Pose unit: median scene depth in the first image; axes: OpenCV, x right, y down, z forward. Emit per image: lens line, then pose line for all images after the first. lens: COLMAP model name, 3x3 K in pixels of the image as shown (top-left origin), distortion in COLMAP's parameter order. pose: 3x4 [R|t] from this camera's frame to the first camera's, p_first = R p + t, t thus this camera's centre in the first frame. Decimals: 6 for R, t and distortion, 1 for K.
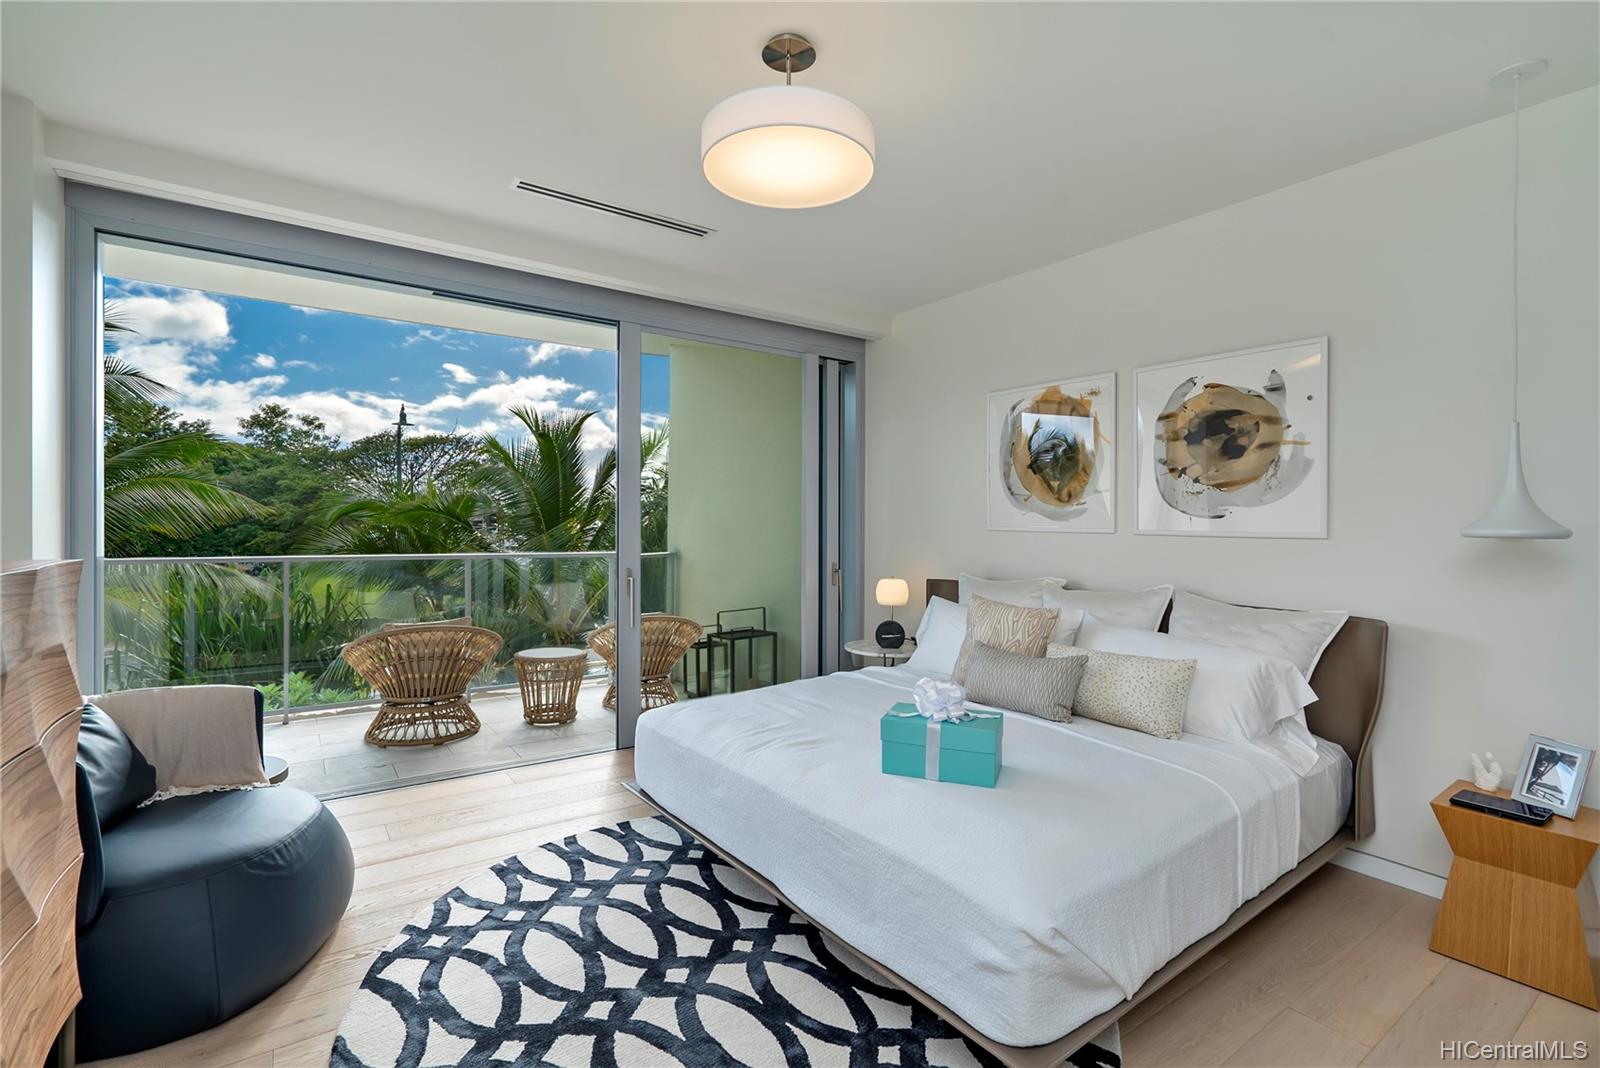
lens RADIAL K [[727.0, 0, 800.4], [0, 727.0, 530.1], [0, 0, 1]] dist [-0.004520, -0.000116]
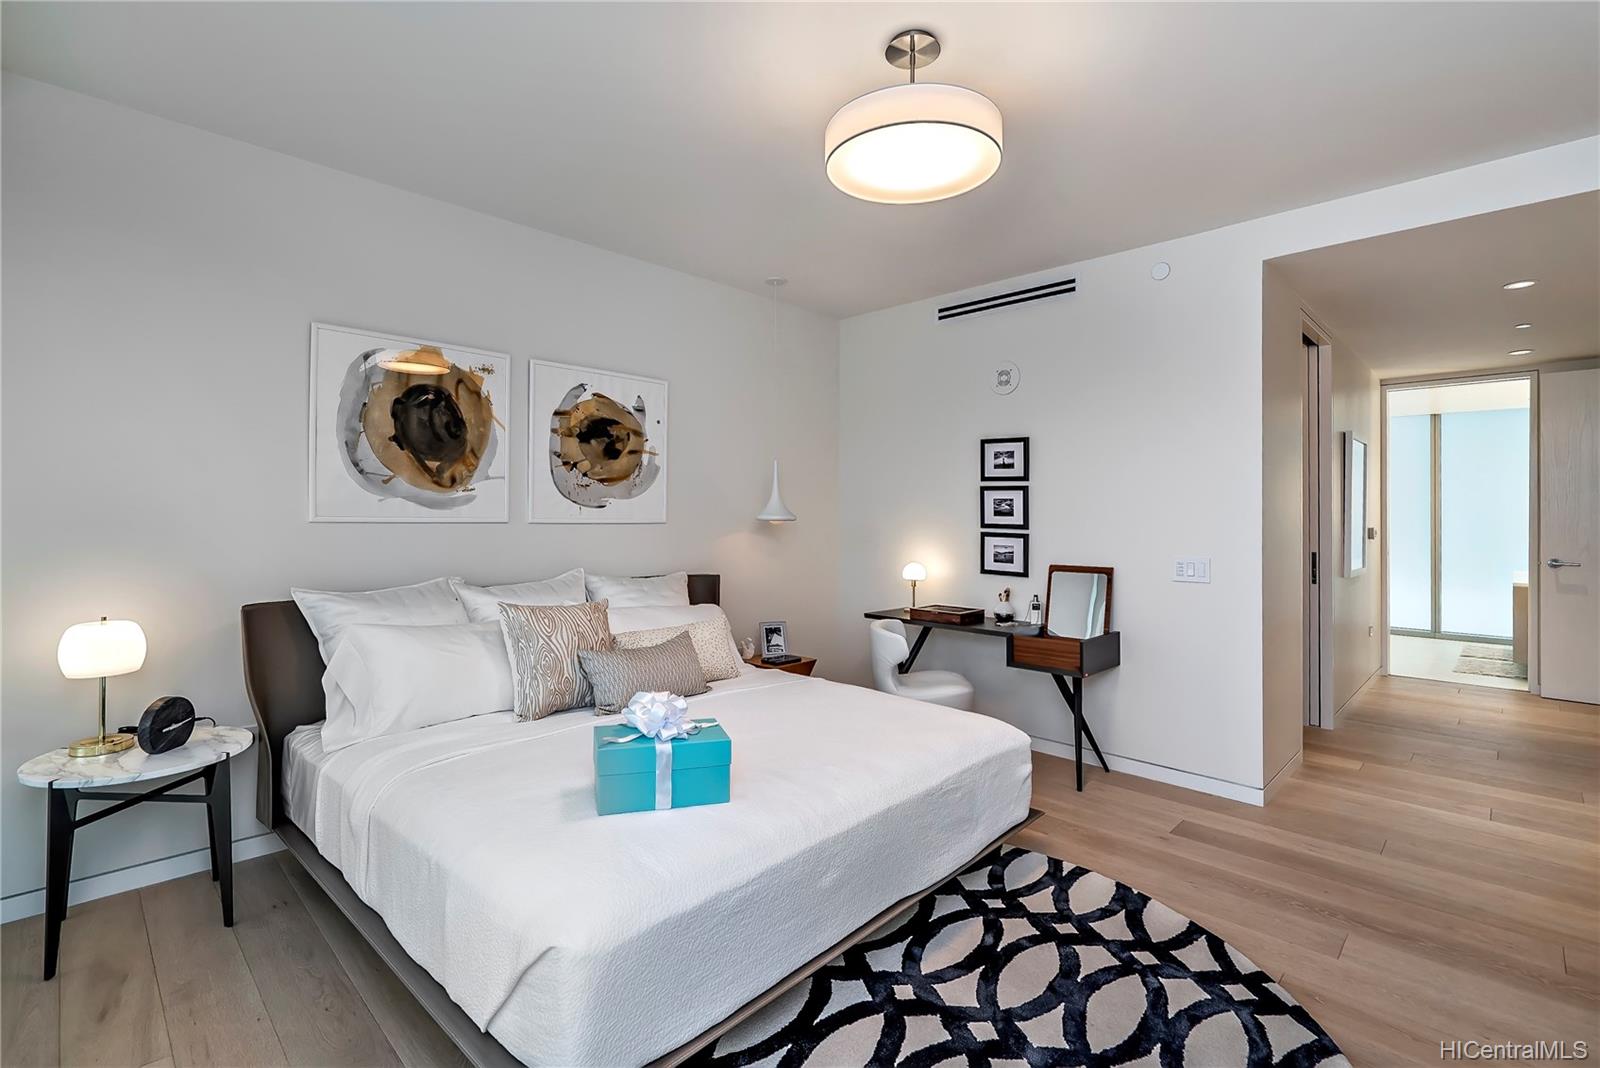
lens RADIAL K [[727.0, 0, 793.8], [0, 727.0, 508.0], [0, 0, 1]] dist [-0.004520, -0.000116]
pose [[-0.169371, -0.001071, 0.985552, -0.667214], [0.002545, 0.999996, 0.001524, -0.017823], [-0.985549, 0.002766, -0.169367, 0.915308]]
